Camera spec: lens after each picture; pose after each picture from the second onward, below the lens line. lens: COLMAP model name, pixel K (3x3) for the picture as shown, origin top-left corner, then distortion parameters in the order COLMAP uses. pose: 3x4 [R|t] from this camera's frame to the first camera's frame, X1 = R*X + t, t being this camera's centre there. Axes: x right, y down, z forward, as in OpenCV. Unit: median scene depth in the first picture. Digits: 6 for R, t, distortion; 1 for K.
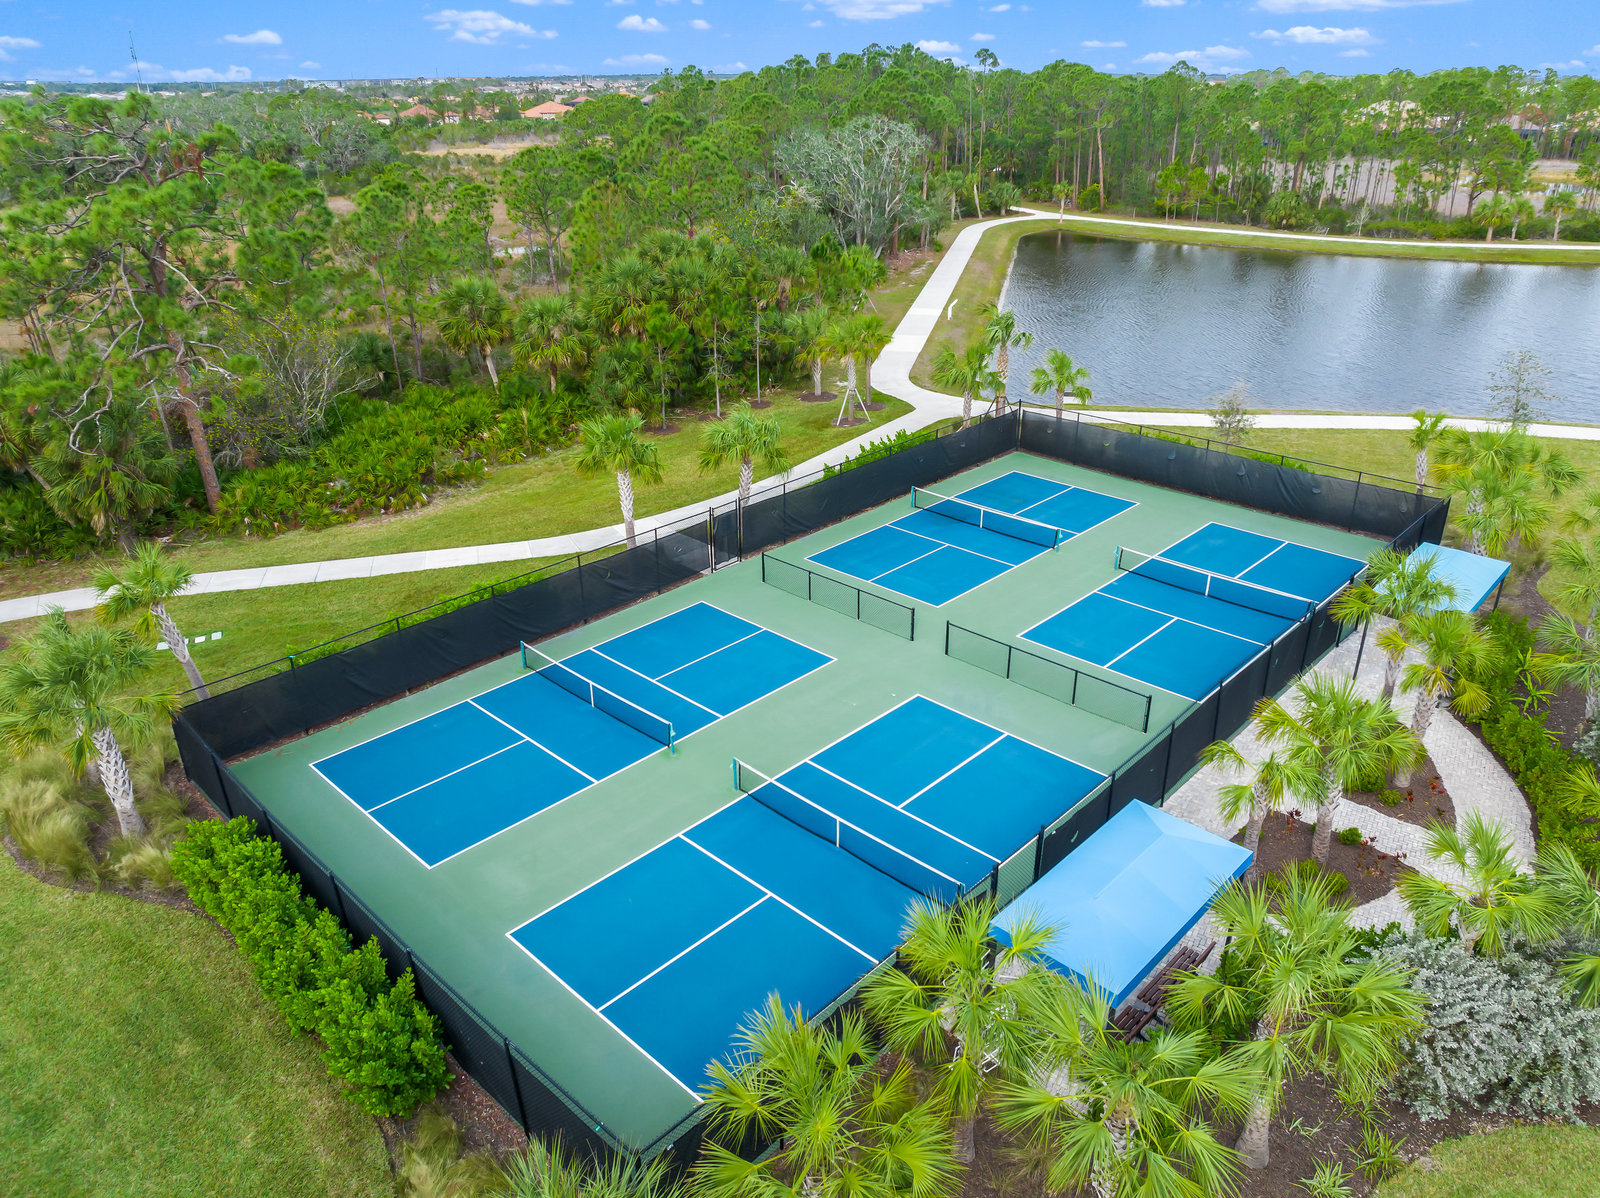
lens RADIAL K [[1138.3, 0, 802.6], [0, 1138.3, 606.6], [0, 0, 1]] dist [-0.043037, 0.031687]
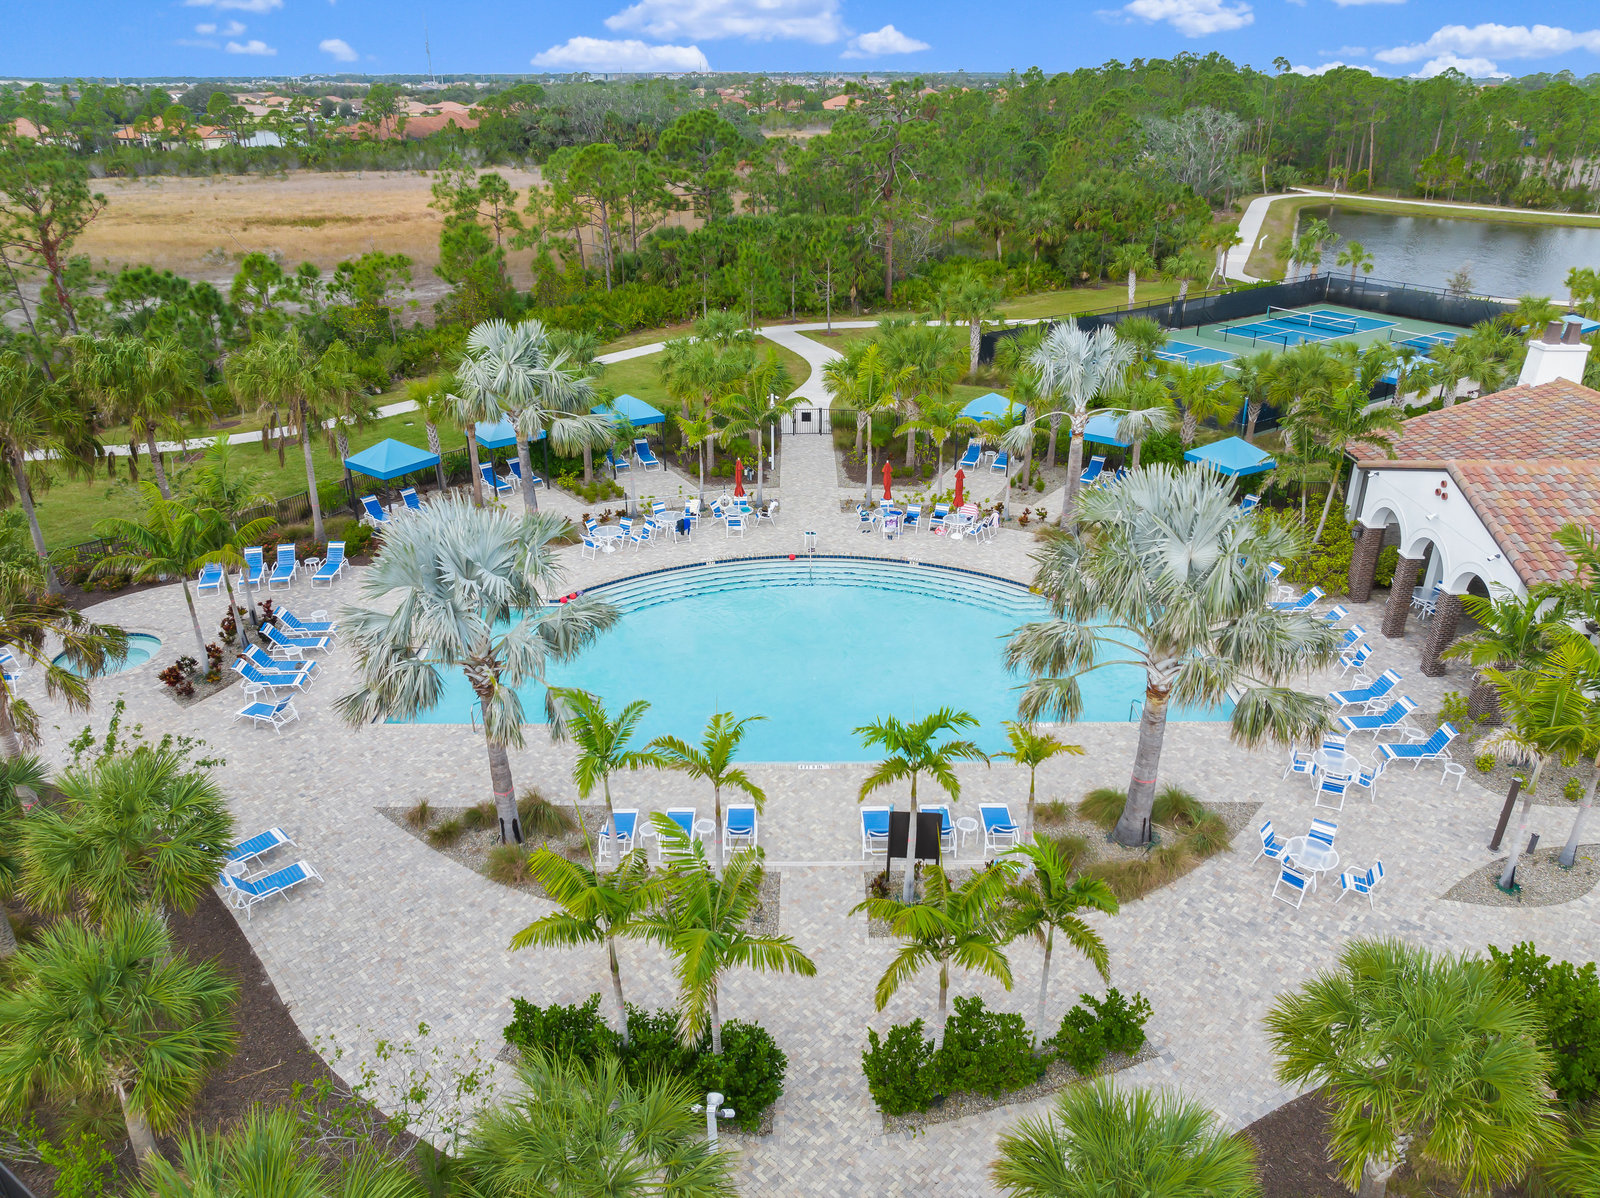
lens RADIAL K [[1138.3, 0, 802.5], [0, 1138.3, 604.4], [0, 0, 1]] dist [-0.043037, 0.031687]
pose [[0.982423, 0.086746, -0.165288, -0.101118], [-0.086735, 0.996205, 0.007296, 0.144478], [0.165294, 0.007168, 0.986218, -0.307062]]
